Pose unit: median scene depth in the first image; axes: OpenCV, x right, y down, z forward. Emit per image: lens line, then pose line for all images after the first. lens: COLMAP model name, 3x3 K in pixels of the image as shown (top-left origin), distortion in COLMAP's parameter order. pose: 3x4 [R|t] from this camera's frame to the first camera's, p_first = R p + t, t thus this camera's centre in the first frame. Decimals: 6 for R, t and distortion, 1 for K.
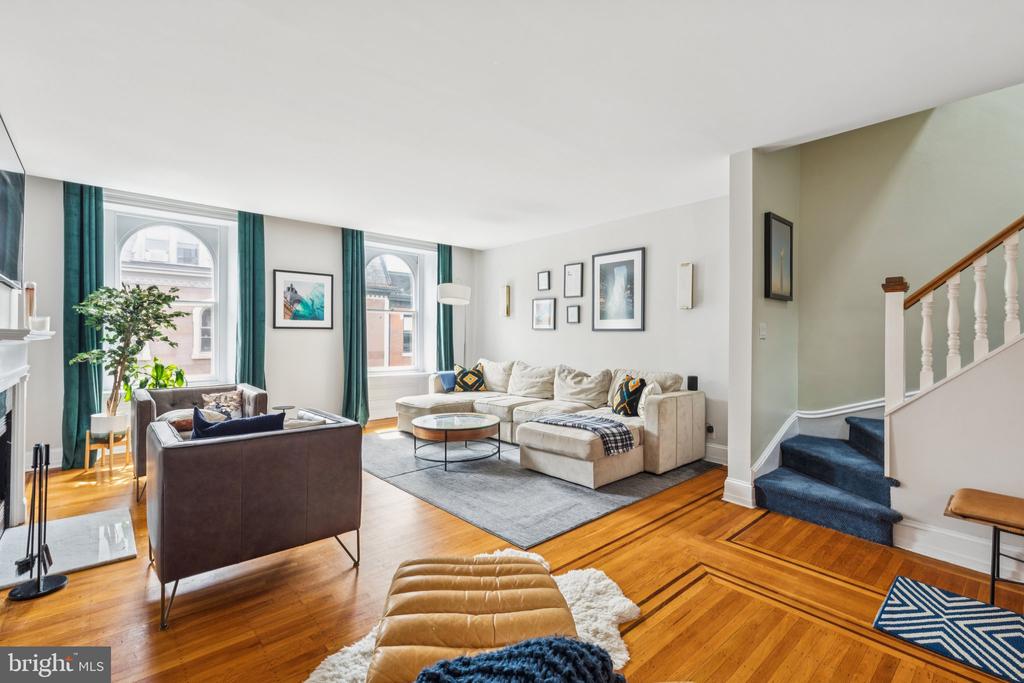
lens RADIAL K [[464.3, 0, 511.0], [0, 464.3, 338.3], [0, 0, 1]] dist [0.004581, 0.000464]
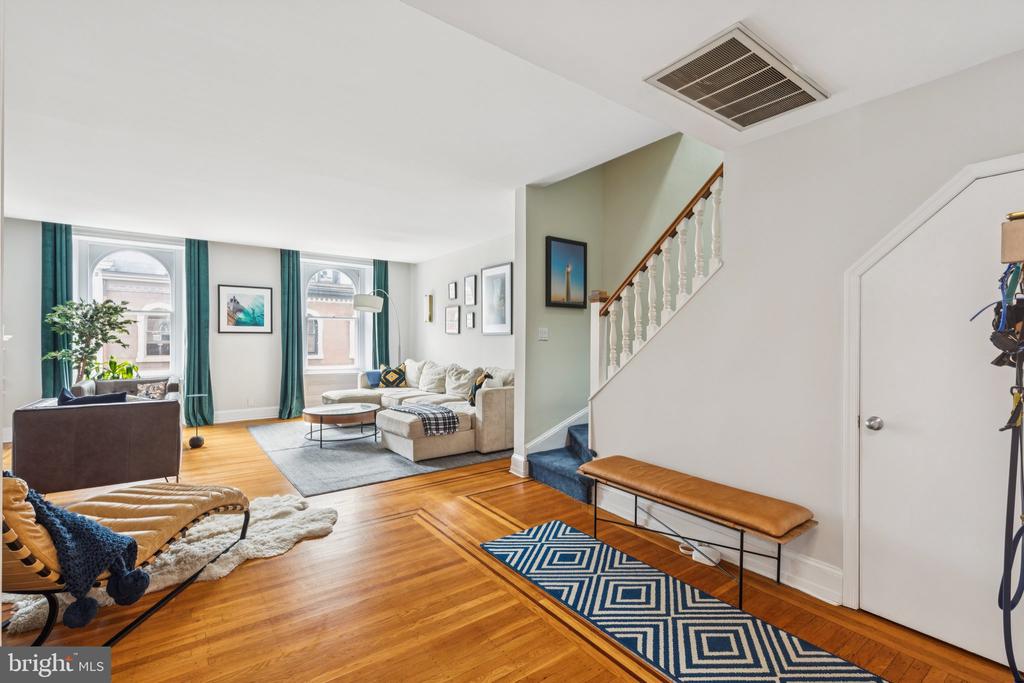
lens RADIAL K [[460.7, 0, 514.5], [0, 460.7, 343.7], [0, 0, 1]] dist [0.003018, 0.000200]
pose [[0.995995, -0.000208, -0.089411, 0.455955], [0.000327, 0.999999, 0.001323, 0.006361], [0.089410, -0.001347, 0.995994, -0.165309]]
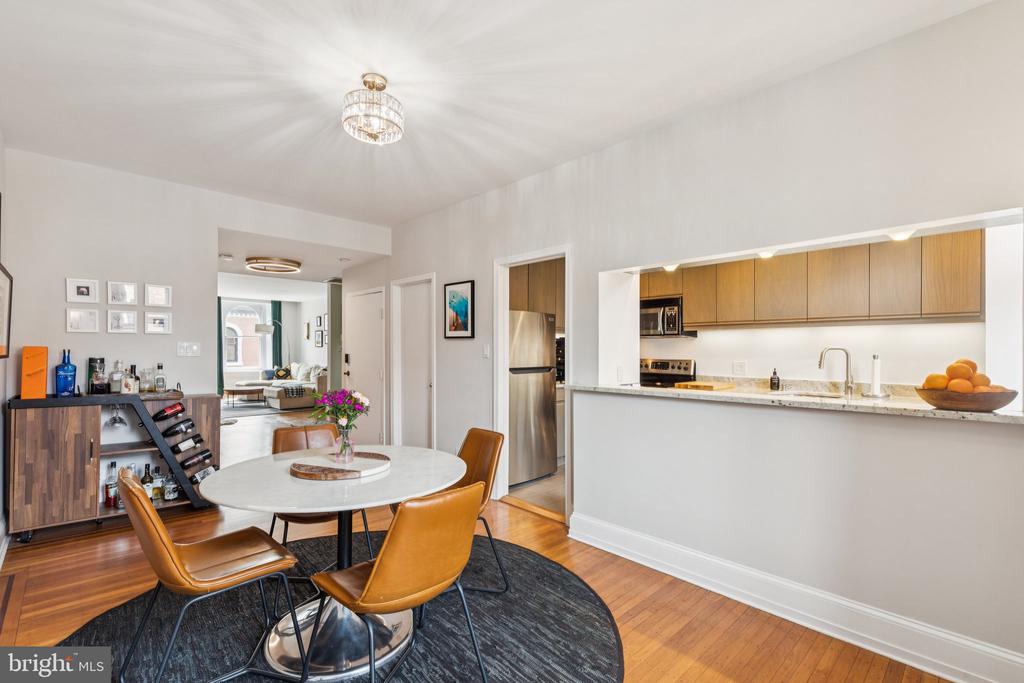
lens RADIAL K [[460.7, 0, 514.5], [0, 460.7, 343.7], [0, 0, 1]] dist [0.003018, 0.000200]
pose [[0.999211, -0.004177, 0.039484, 1.145698], [0.004765, 0.999879, -0.014808, -0.000502], [-0.039418, 0.014984, 0.999110, -1.353656]]
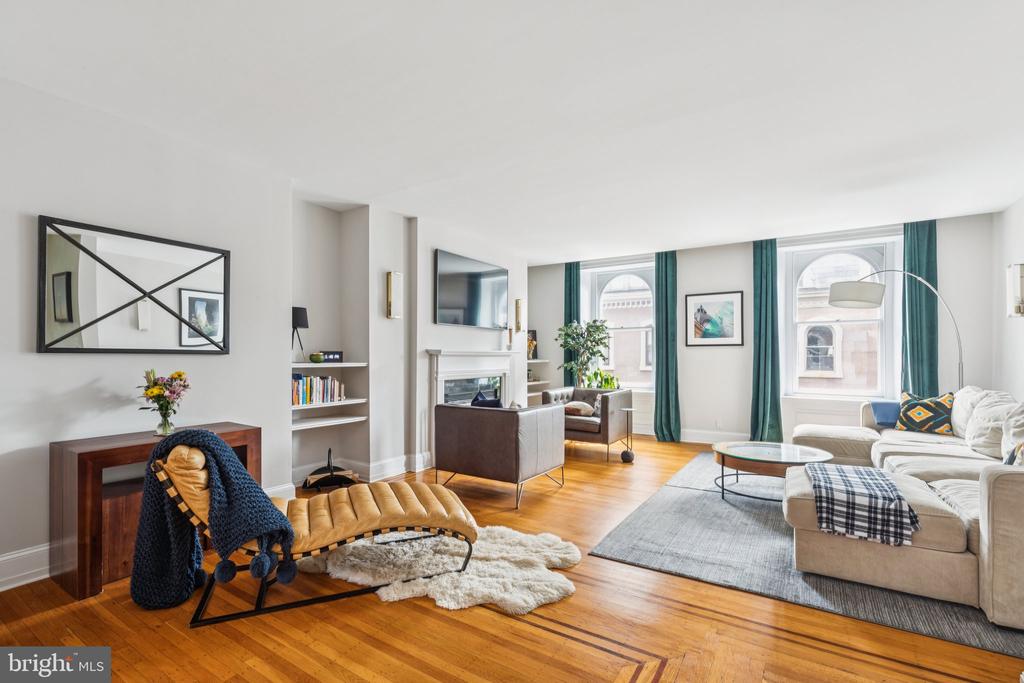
lens RADIAL K [[471.1, 0, 504.0], [0, 471.1, 354.9], [0, 0, 1]] dist [0.000872, 0.000571]
pose [[0.260166, -0.004937, -0.965551, 0.606437], [-0.001947, 0.999982, -0.005638, 0.008871], [0.965562, 0.003347, 0.260152, 0.326850]]
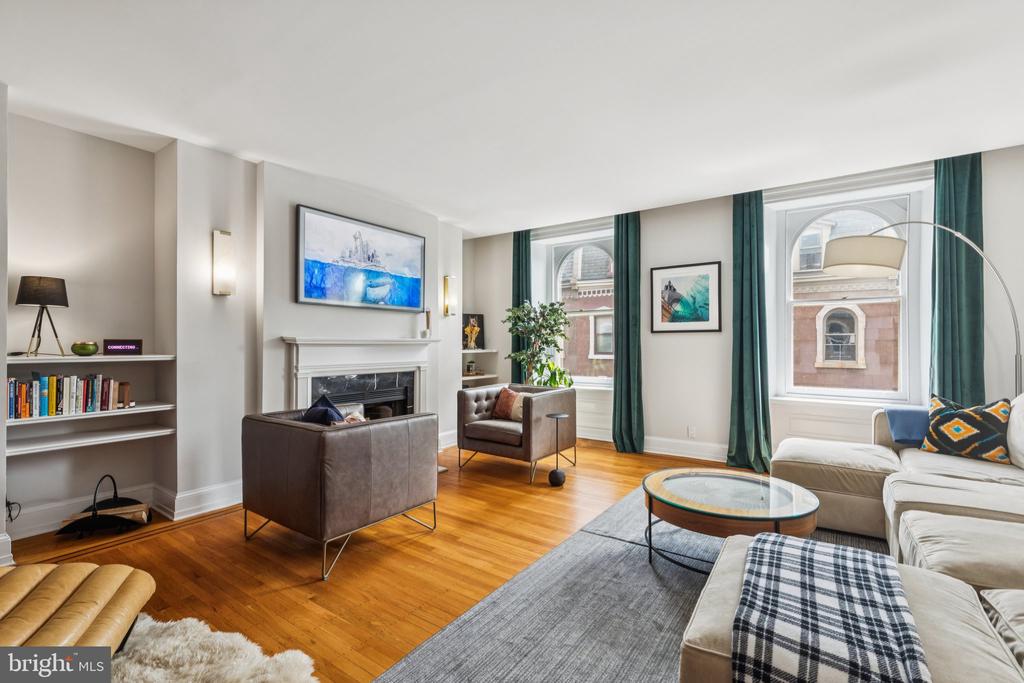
lens RADIAL K [[460.7, 0, 514.5], [0, 460.7, 343.7], [0, 0, 1]] dist [0.003018, 0.000200]
pose [[0.225356, -0.004727, -0.974265, 0.379708], [-0.000841, 0.999987, -0.005046, 0.005693], [0.974276, 0.001957, 0.225349, 0.657896]]
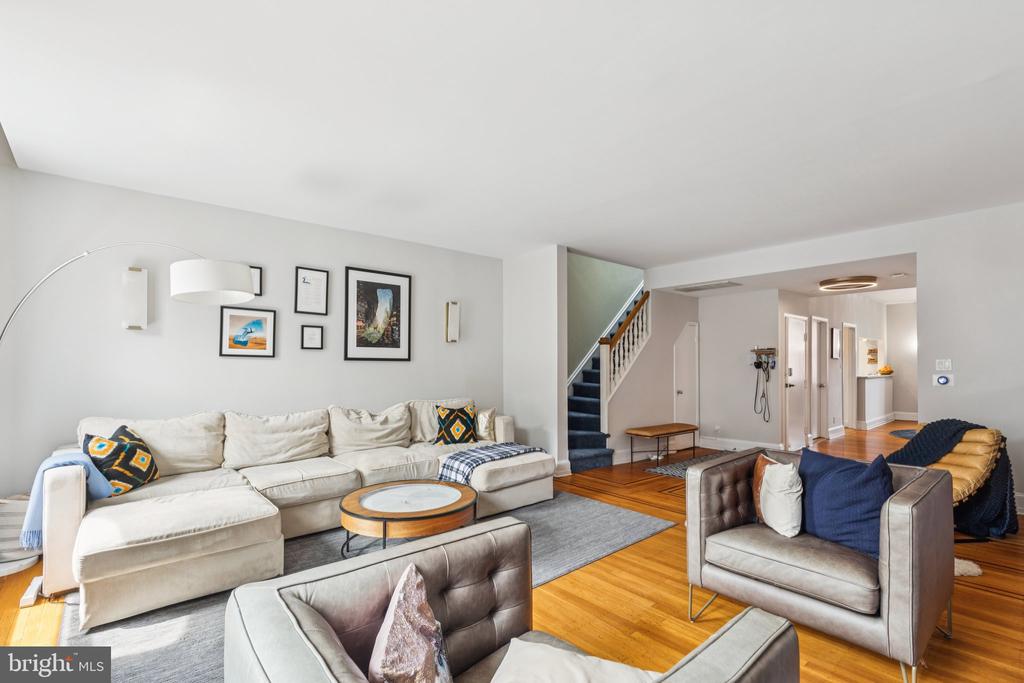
lens RADIAL K [[467.2, 0, 524.4], [0, 467.2, 366.1], [0, 0, 1]] dist [0.001857, 0.000140]
pose [[-0.009341, -0.005413, 0.999942, -0.805981], [0.005320, 0.999971, 0.005462, -0.010499], [-0.999942, 0.005371, -0.009312, 0.882650]]
